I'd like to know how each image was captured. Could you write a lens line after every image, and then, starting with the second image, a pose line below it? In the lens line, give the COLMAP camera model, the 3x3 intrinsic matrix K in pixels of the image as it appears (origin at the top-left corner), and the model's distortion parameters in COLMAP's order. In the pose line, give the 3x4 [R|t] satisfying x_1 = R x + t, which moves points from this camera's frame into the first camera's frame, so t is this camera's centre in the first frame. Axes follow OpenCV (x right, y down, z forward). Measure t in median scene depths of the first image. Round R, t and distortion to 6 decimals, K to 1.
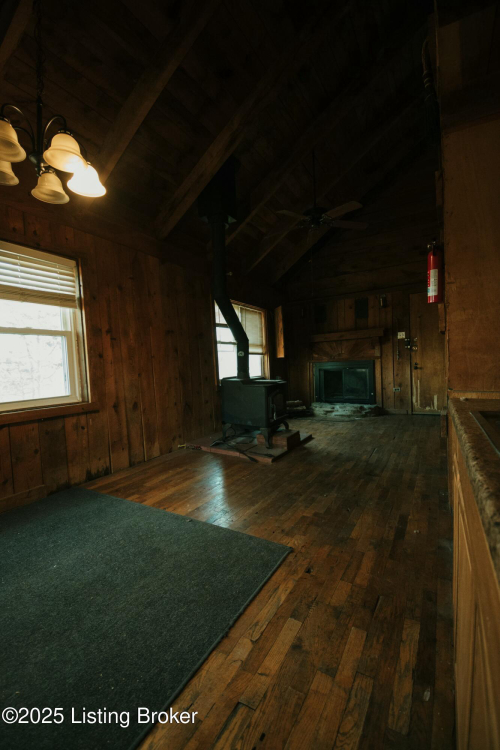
lens RADIAL K [[330.9, 0, 250.0], [0, 330.9, 375.0], [0, 0, 1]] dist [0.021888, -0.026901]
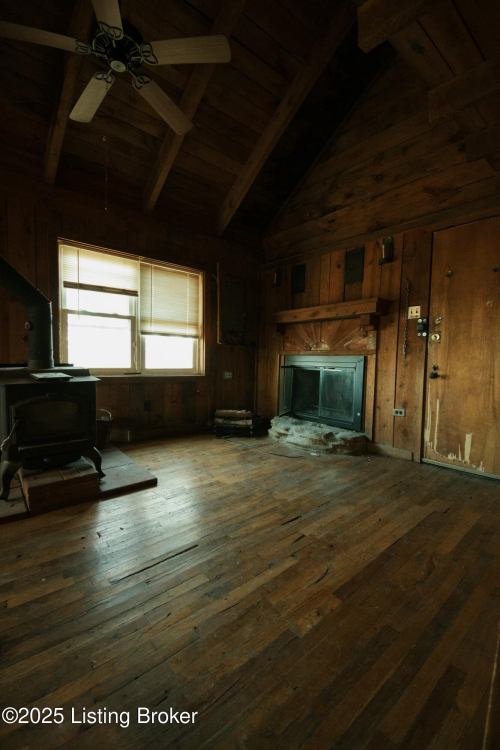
lens RADIAL K [[330.9, 0, 250.0], [0, 330.9, 375.0], [0, 0, 1]] dist [0.021888, -0.026901]
pose [[0.942926, 0.081592, -0.322853, 0.383075], [-0.073313, 0.996594, 0.037744, -0.020005], [0.324833, -0.011921, 0.945696, 0.404923]]
